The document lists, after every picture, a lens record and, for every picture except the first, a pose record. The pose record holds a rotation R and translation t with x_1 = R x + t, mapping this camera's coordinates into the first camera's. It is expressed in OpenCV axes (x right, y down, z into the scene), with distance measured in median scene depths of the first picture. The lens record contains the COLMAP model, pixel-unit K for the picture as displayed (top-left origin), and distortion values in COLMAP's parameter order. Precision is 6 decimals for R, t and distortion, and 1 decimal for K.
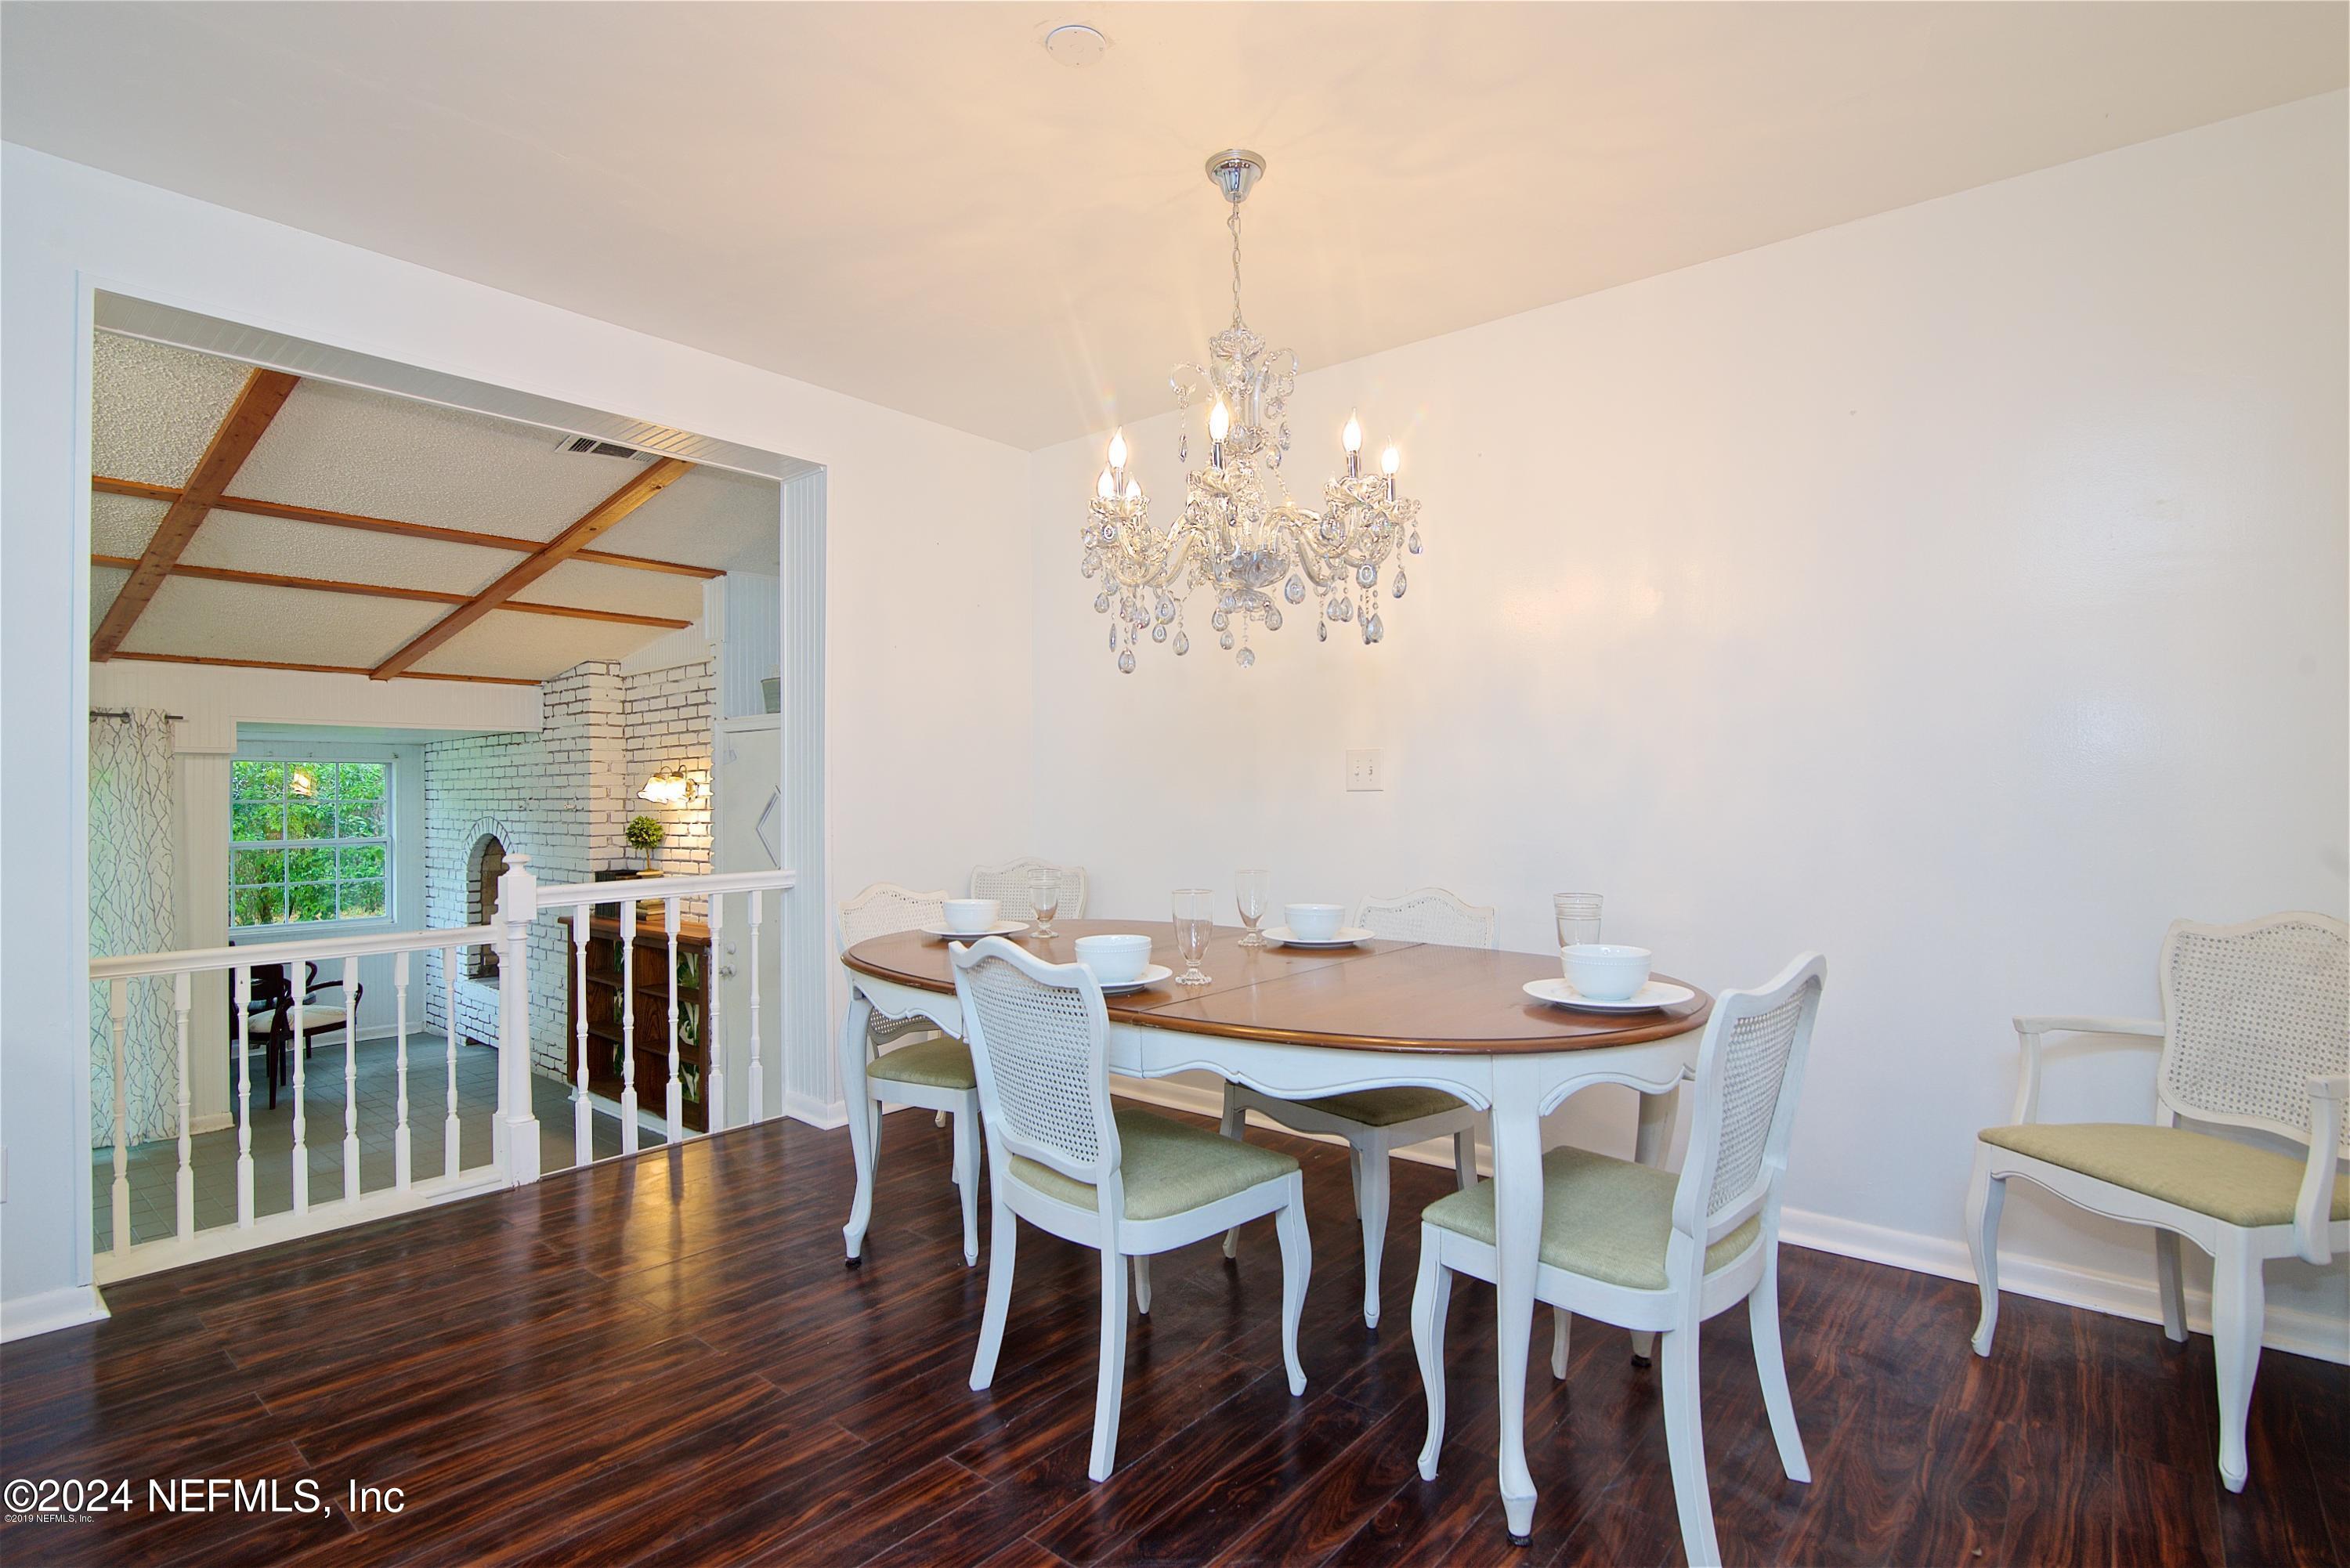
lens RADIAL K [[1149.9, 0, 1176.9], [0, 1149.9, 787.2], [0, 0, 1]] dist [-0.012391, -0.001863]
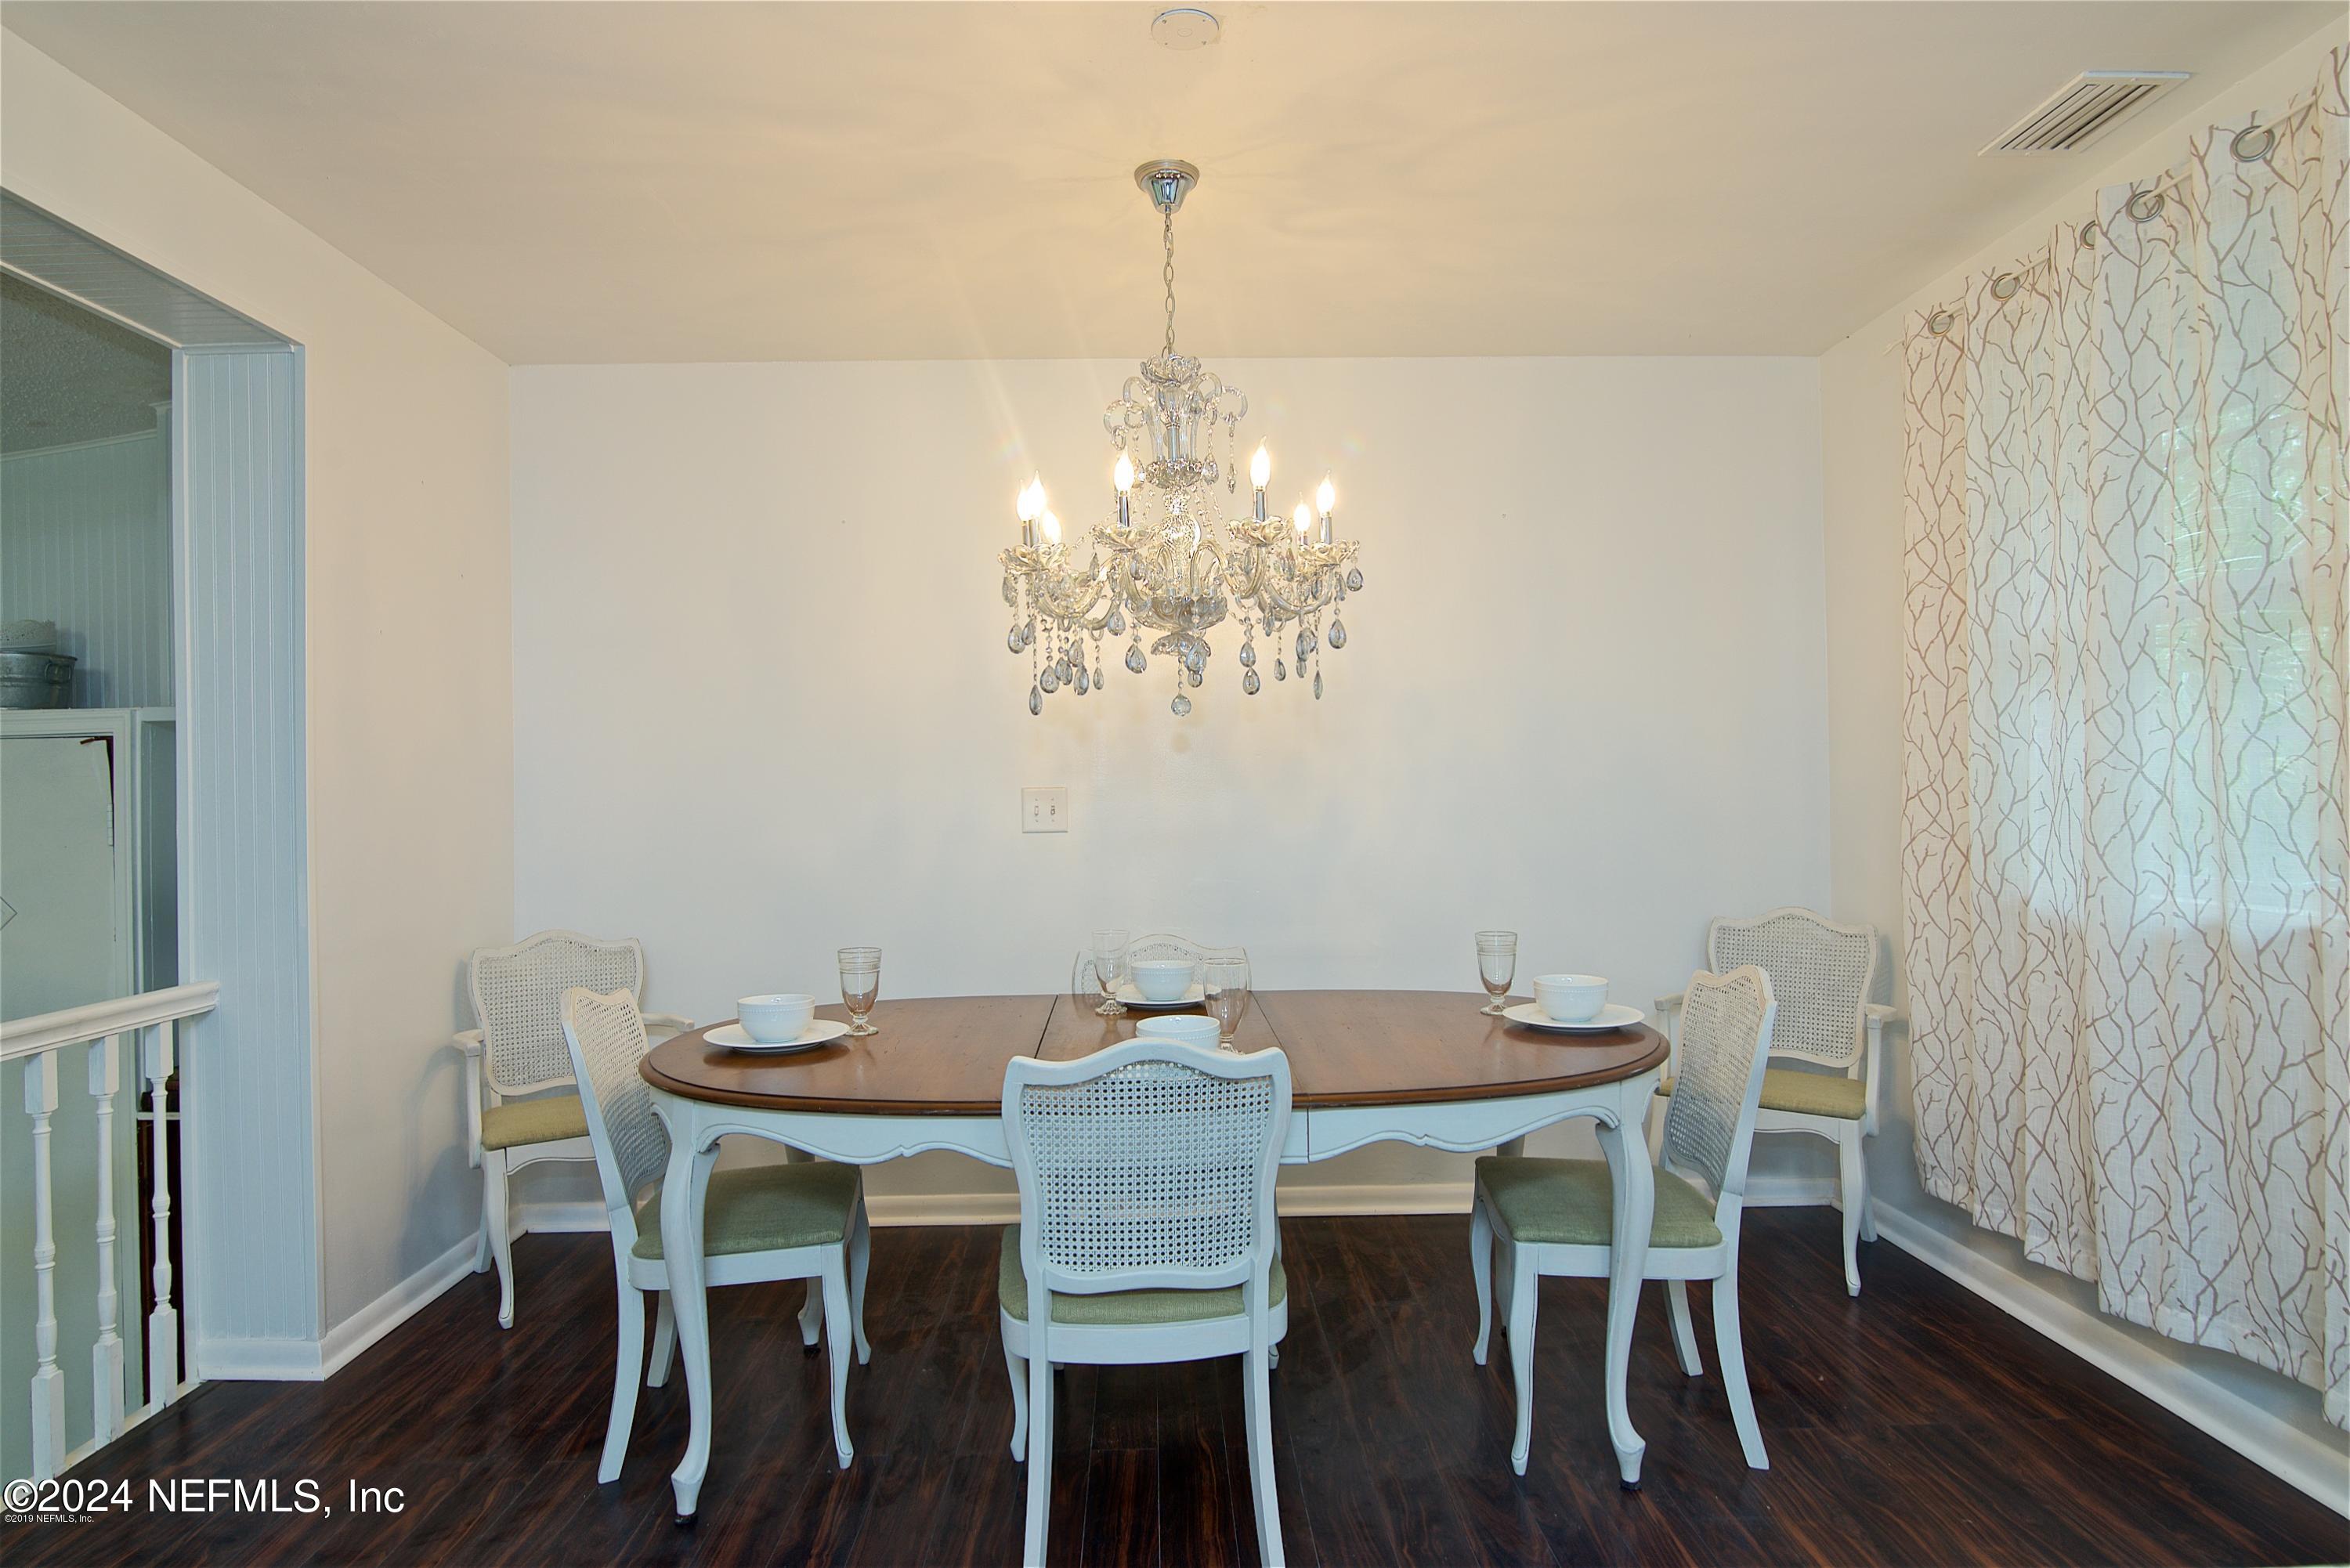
lens RADIAL K [[1276.4, 0, 1170.9], [0, 1276.4, 794.2], [0, 0, 1]] dist [0.014842, -0.001804]
pose [[0.755296, -0.007494, 0.655342, -0.684827], [0.006042, 0.999972, 0.004471, -0.048959], [-0.655357, 0.000583, 0.755319, 0.234147]]
